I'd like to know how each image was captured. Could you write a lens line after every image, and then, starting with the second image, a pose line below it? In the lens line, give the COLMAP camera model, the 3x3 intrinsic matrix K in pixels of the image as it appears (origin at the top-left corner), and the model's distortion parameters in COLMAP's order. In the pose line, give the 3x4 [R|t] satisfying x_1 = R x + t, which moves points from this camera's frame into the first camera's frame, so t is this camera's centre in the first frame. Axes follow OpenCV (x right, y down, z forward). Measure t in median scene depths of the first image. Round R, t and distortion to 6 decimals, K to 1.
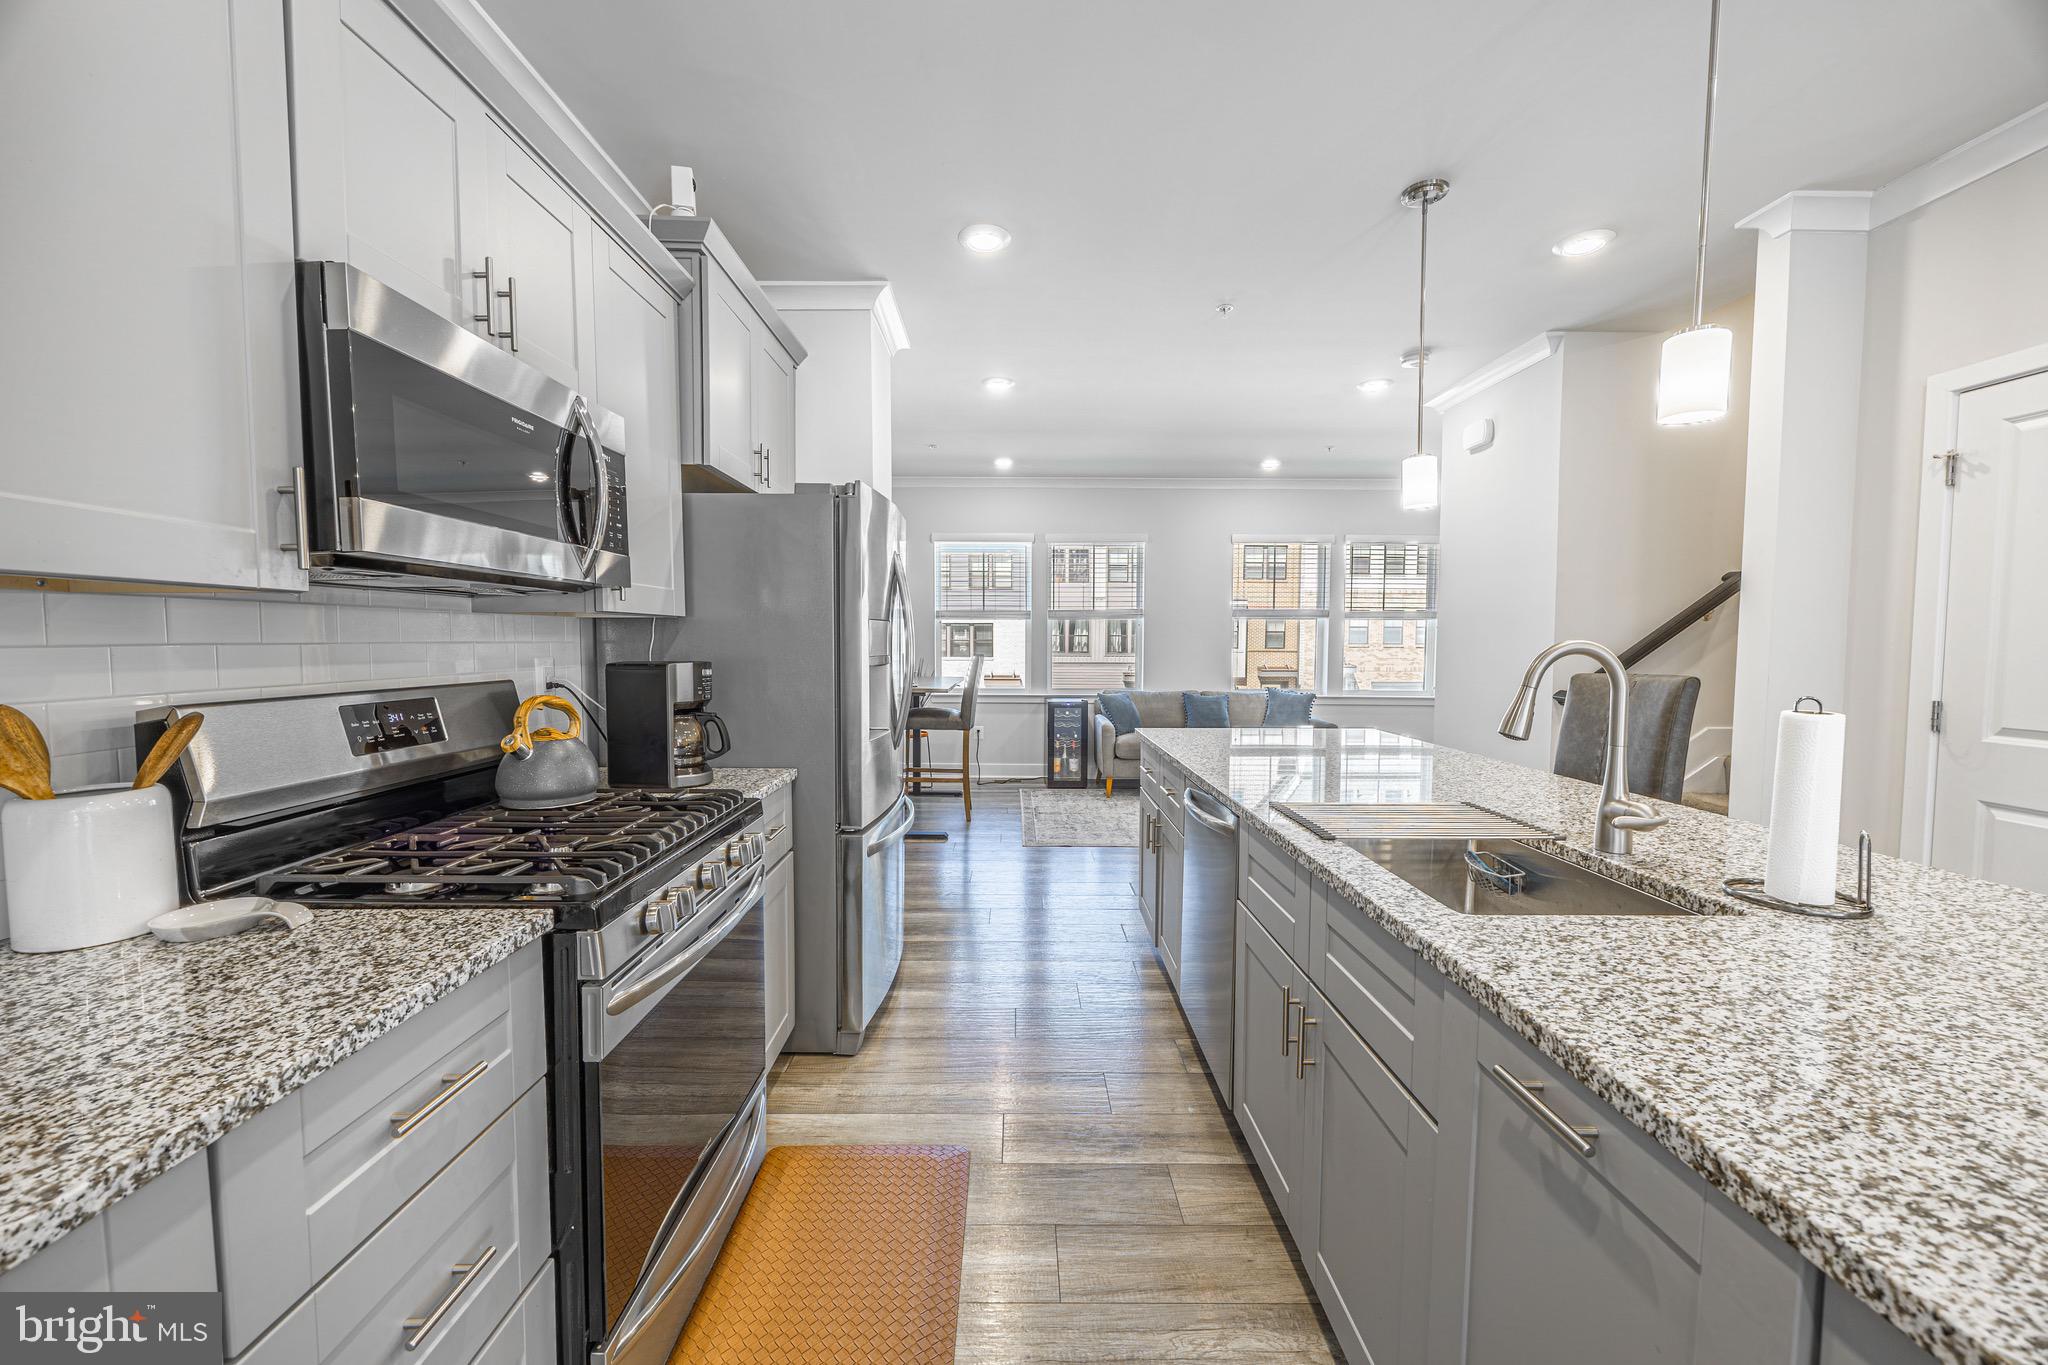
lens RADIAL K [[786.4, 0, 1032.9], [0, 786.4, 684.0], [0, 0, 1]] dist [-0.003014, 0.000229]
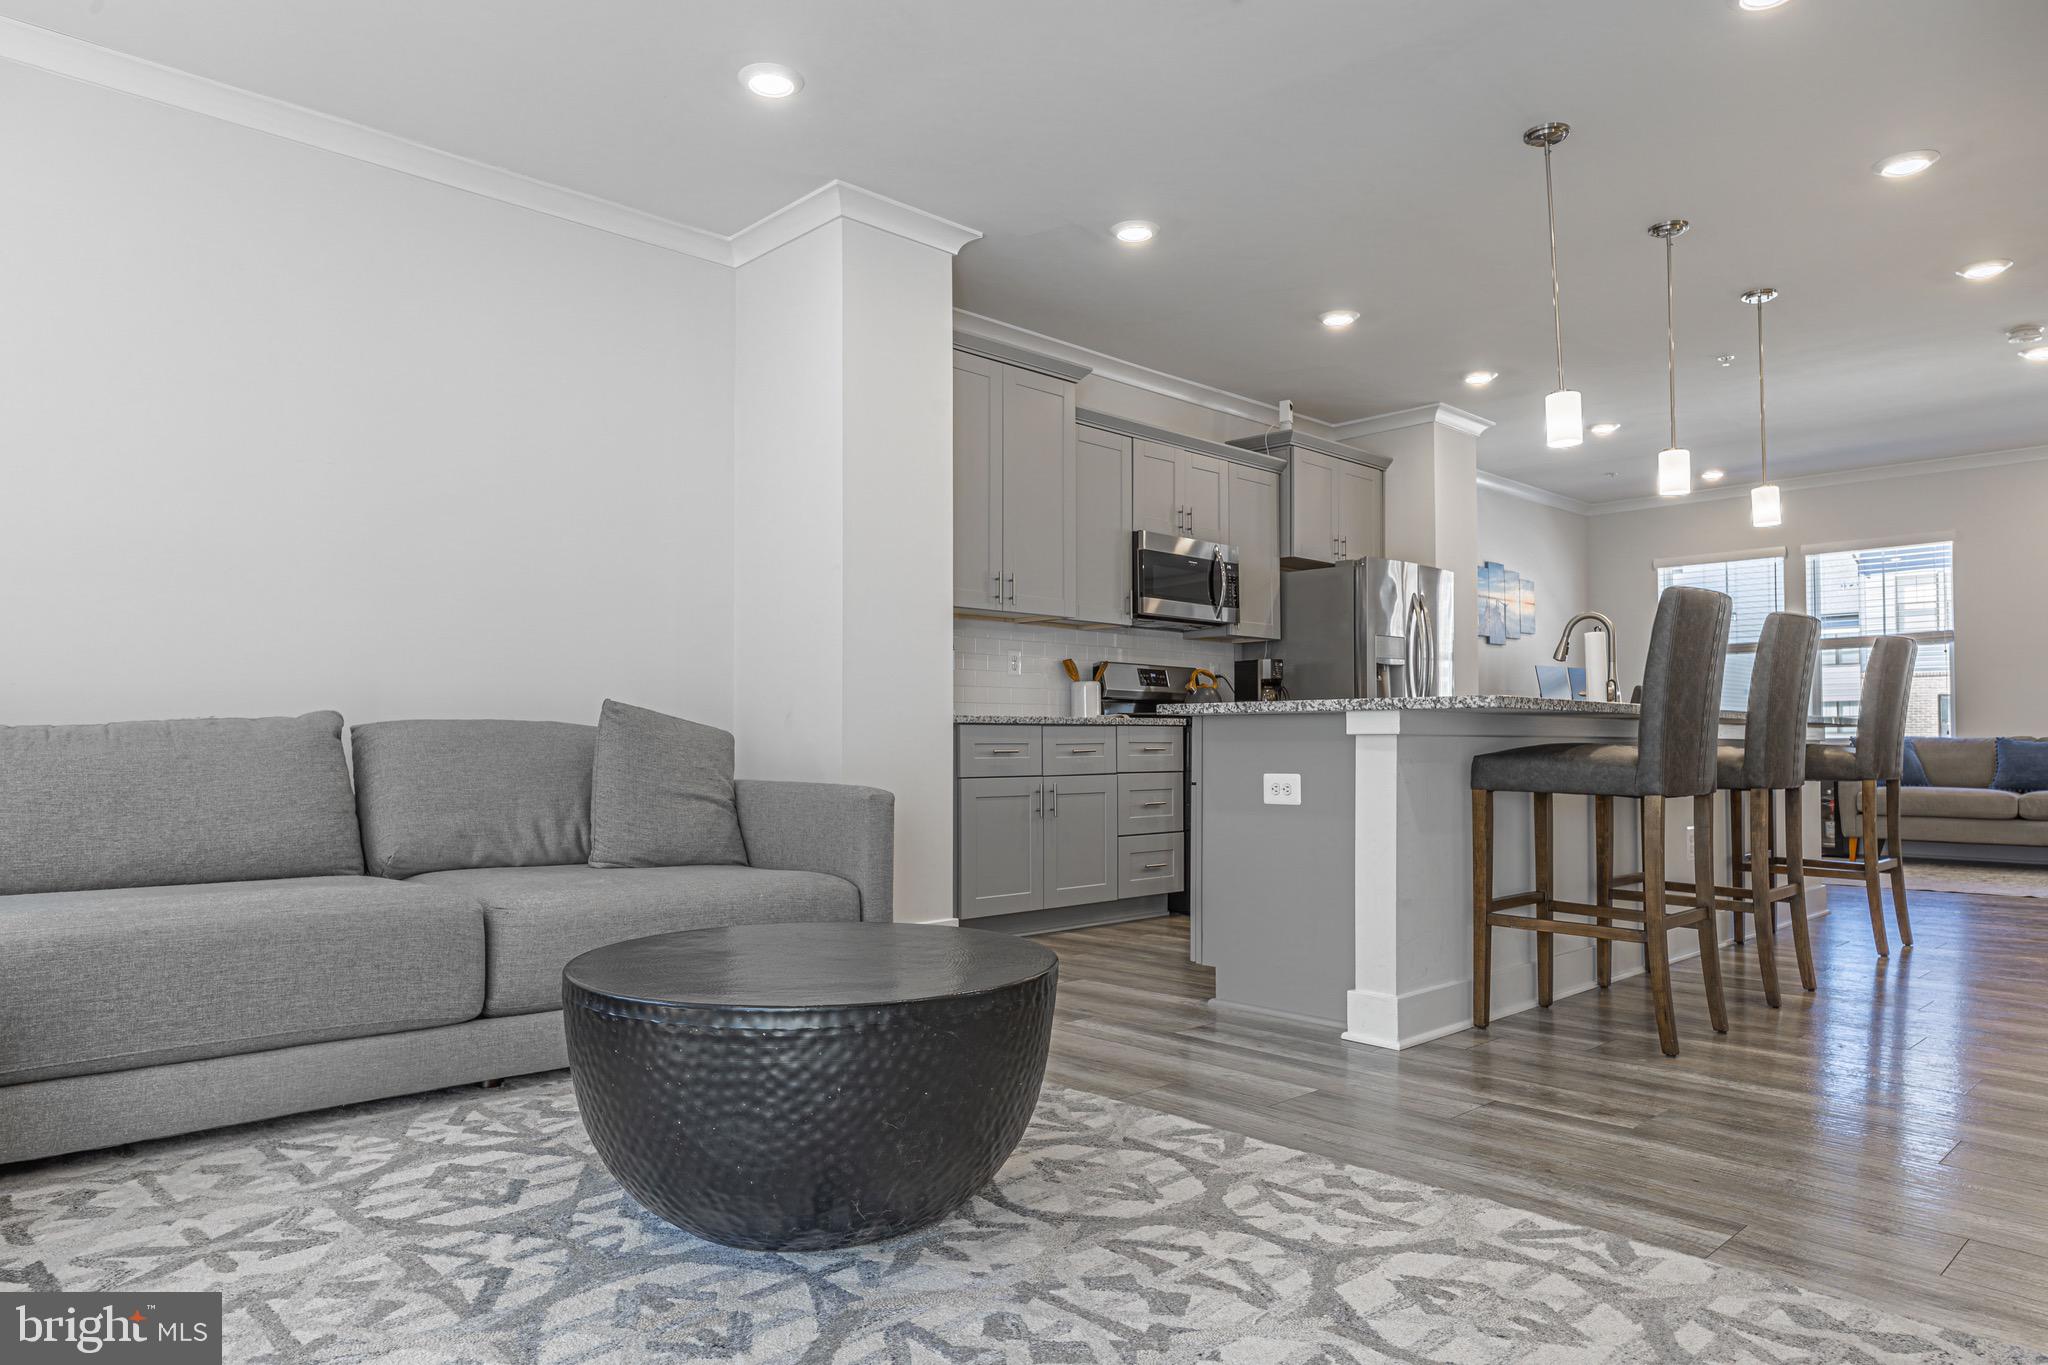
lens RADIAL K [[1290.3, 0, 1013.4], [0, 1290.3, 706.9], [0, 0, 1]] dist [-0.000729, -0.001453]
pose [[0.684925, -0.028205, -0.728067, 1.836500], [-0.036160, 0.996703, -0.072630, 0.433300], [0.727716, 0.076072, 0.681647, -2.082637]]
